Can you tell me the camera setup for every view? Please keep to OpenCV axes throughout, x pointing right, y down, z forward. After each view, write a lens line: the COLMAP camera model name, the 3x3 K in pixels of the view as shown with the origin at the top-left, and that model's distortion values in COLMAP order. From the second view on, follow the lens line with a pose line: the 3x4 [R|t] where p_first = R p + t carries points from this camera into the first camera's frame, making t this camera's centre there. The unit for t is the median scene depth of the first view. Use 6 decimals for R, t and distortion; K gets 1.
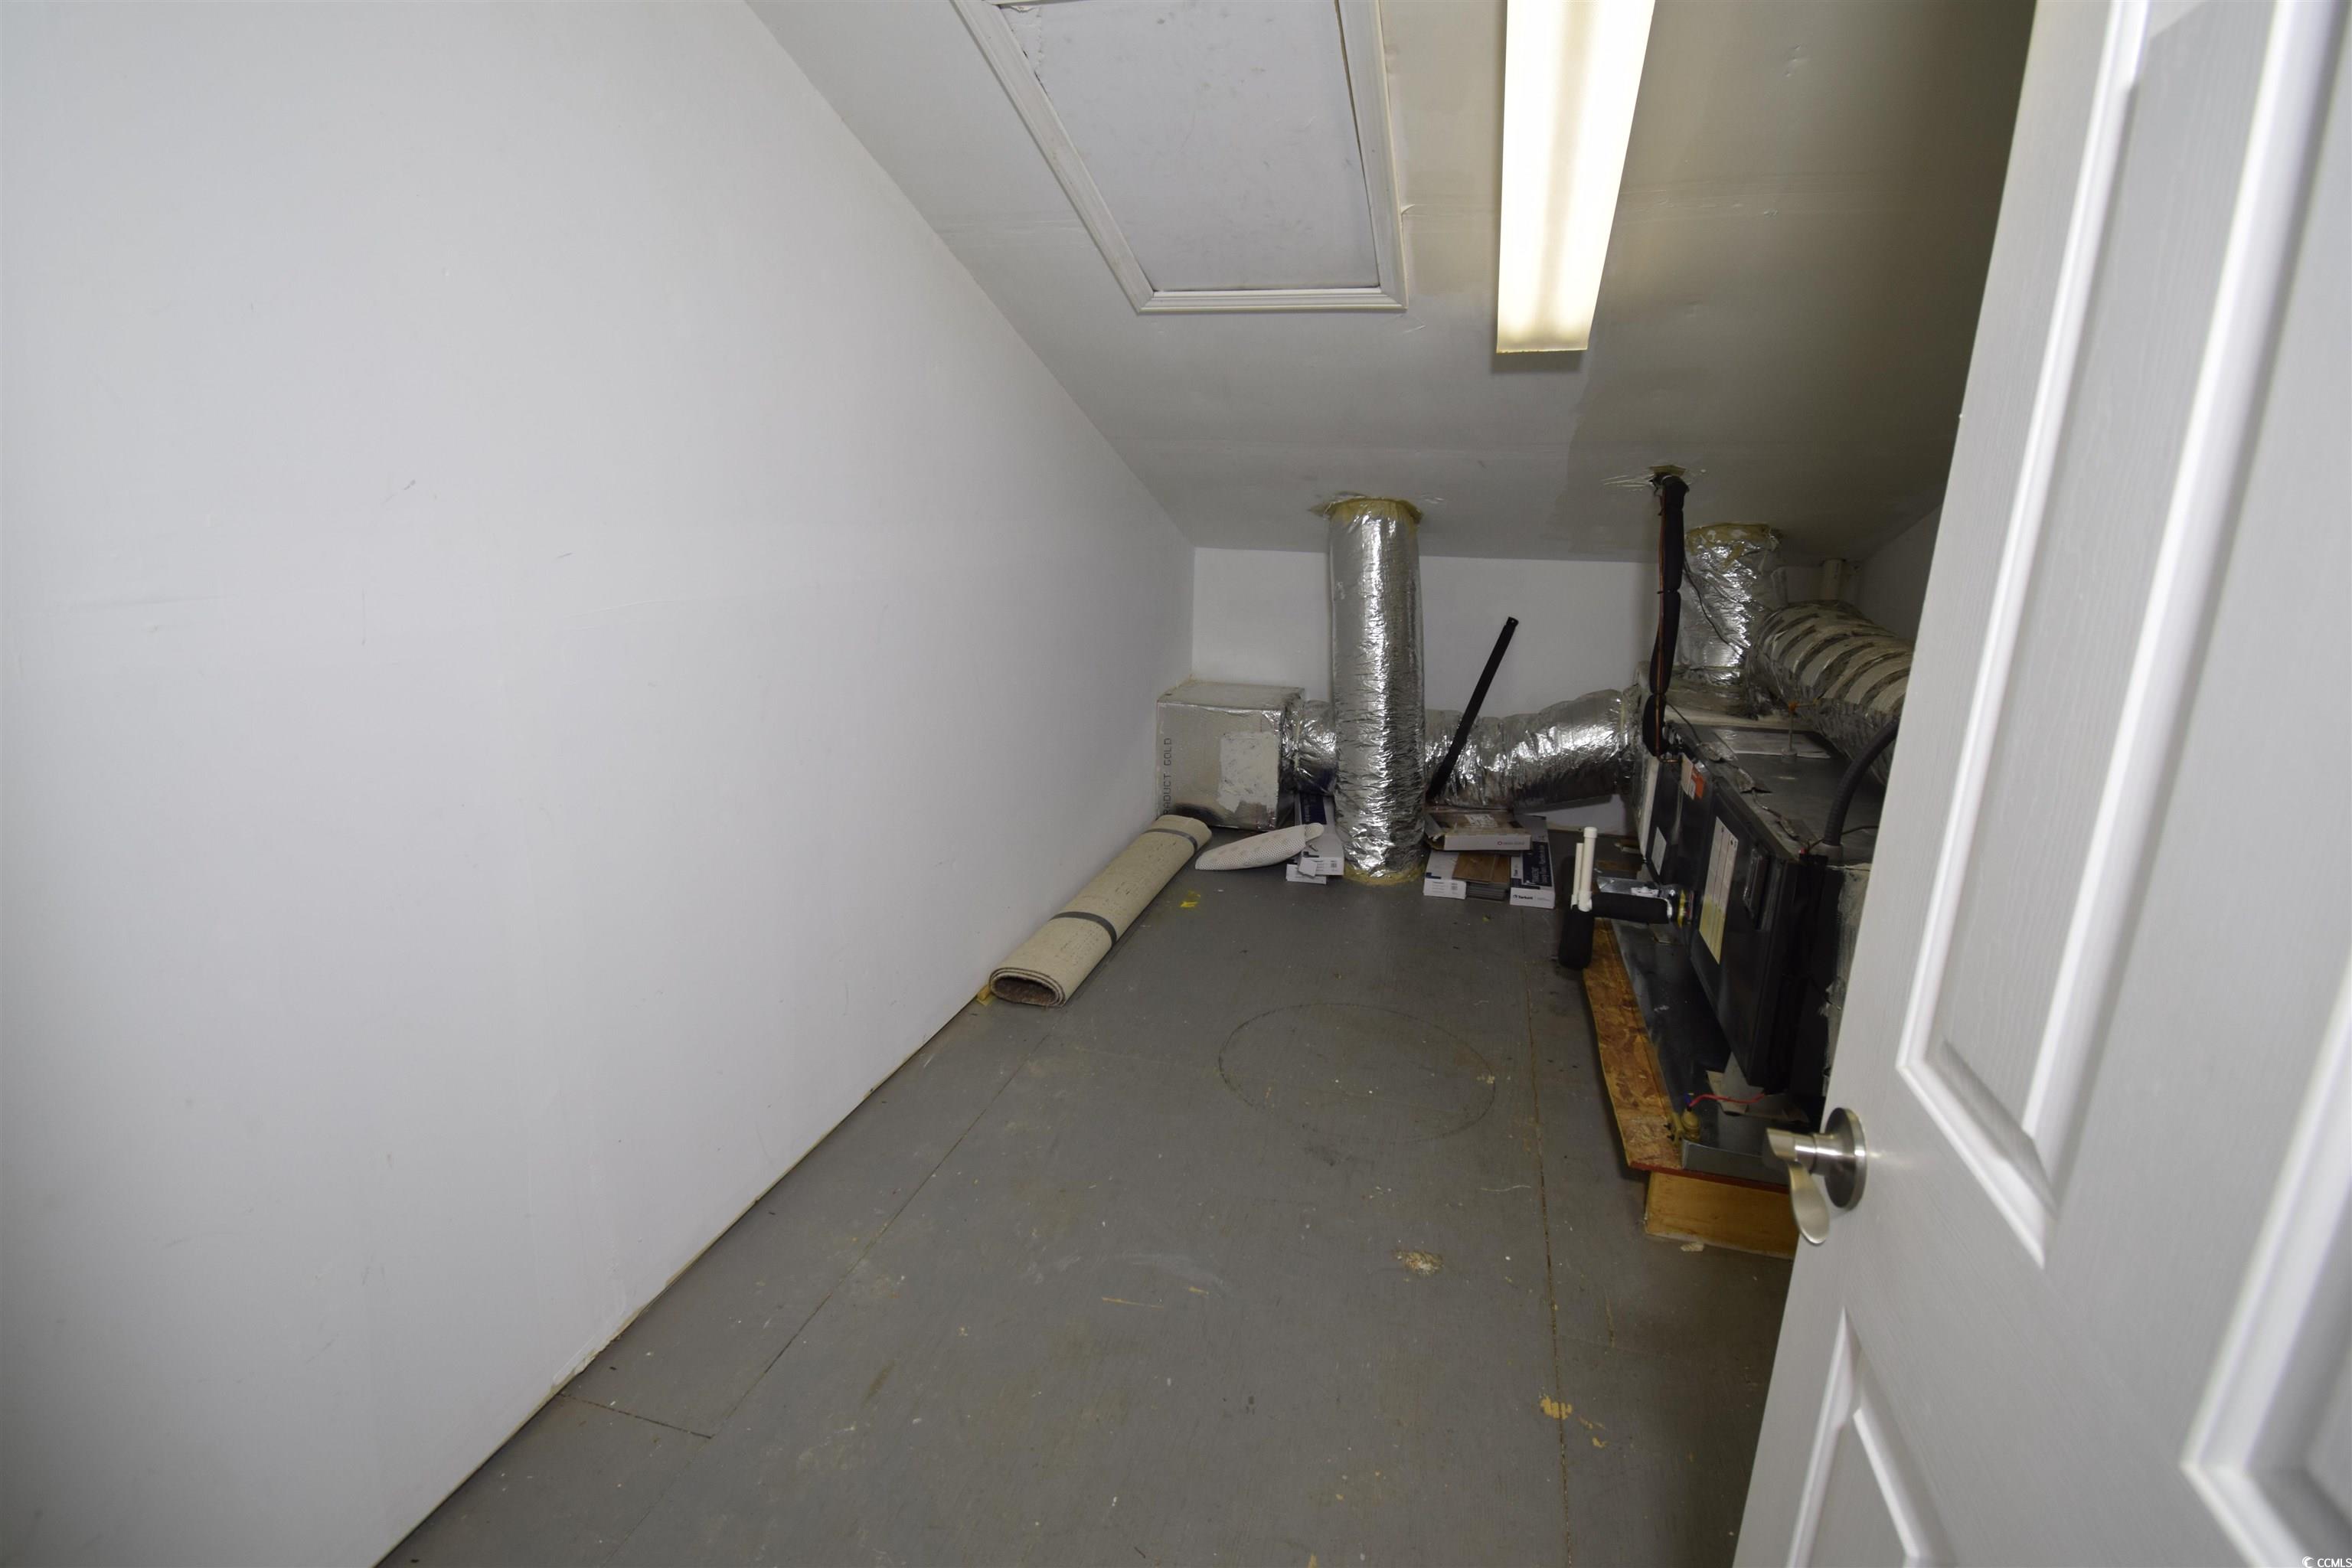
lens RADIAL K [[1036.0, 0, 1178.8], [0, 1036.0, 780.4], [0, 0, 1]] dist [0.016603, -0.026230]
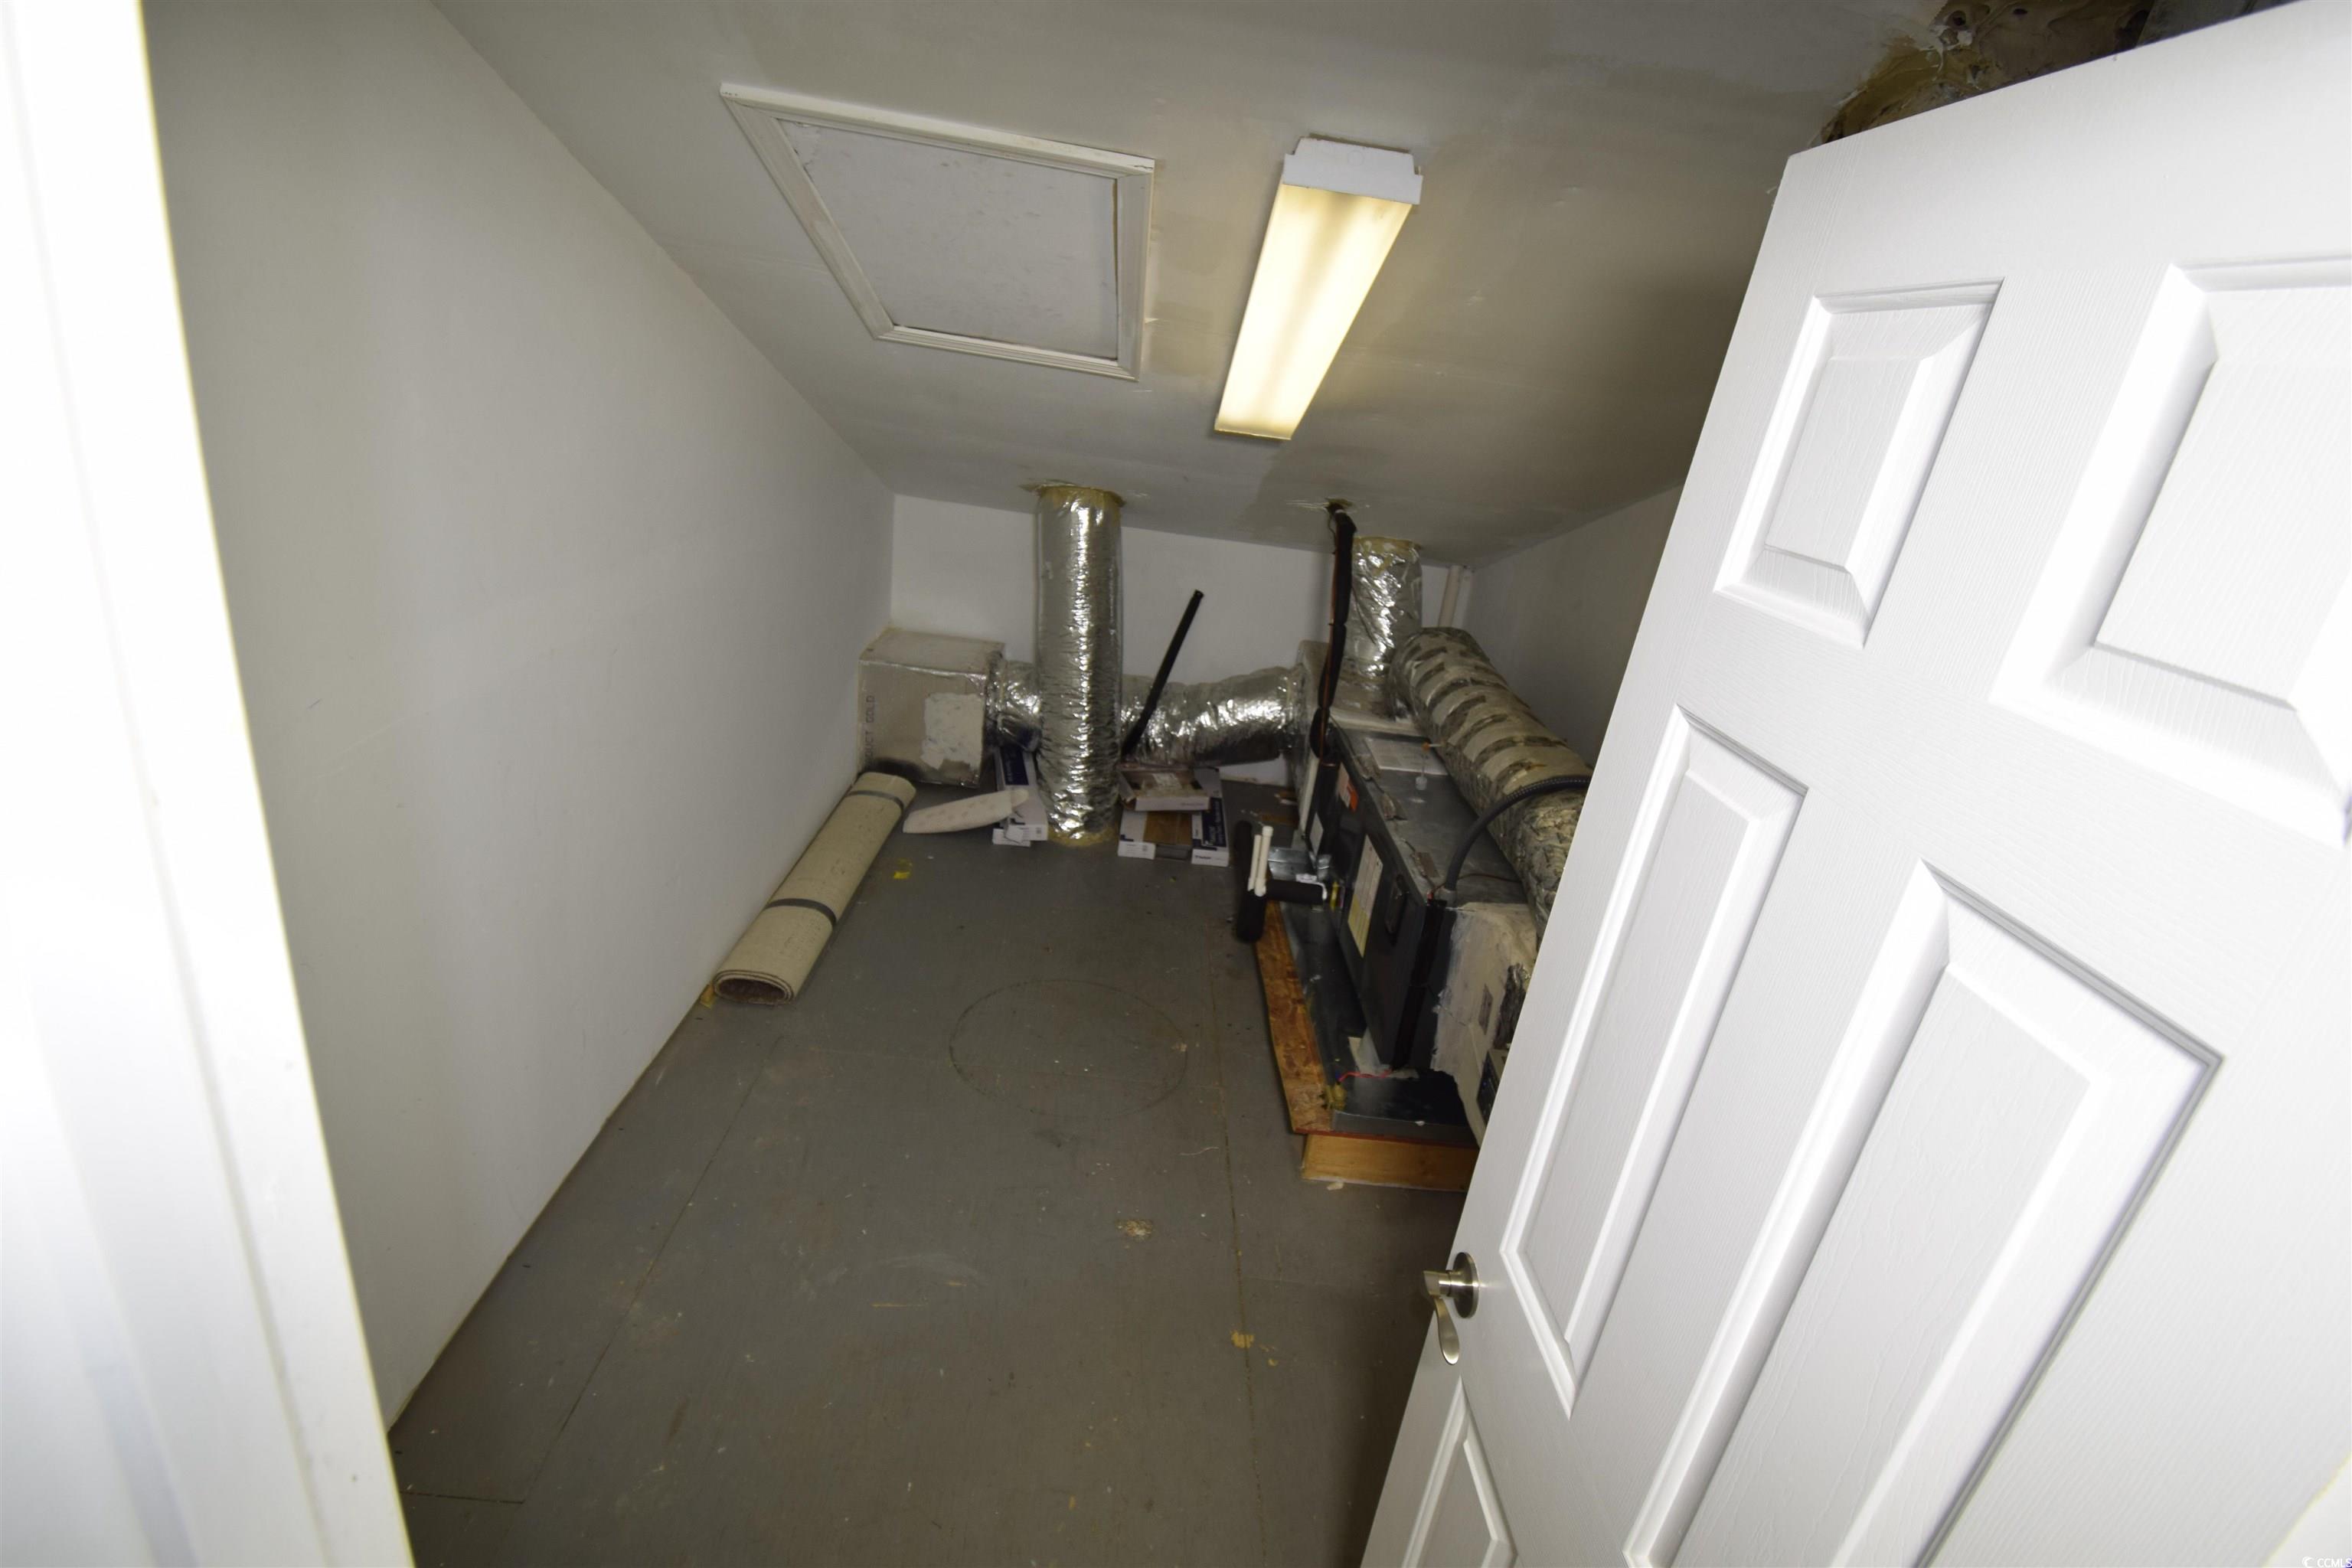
lens RADIAL K [[1036.0, 0, 1178.8], [0, 1036.0, 780.4], [0, 0, 1]] dist [0.016603, -0.026230]
pose [[0.948294, -0.004875, 0.317357, -0.059766], [-0.035946, 0.991799, 0.122646, -0.119573], [-0.315353, -0.127712, 0.940342, -0.058287]]
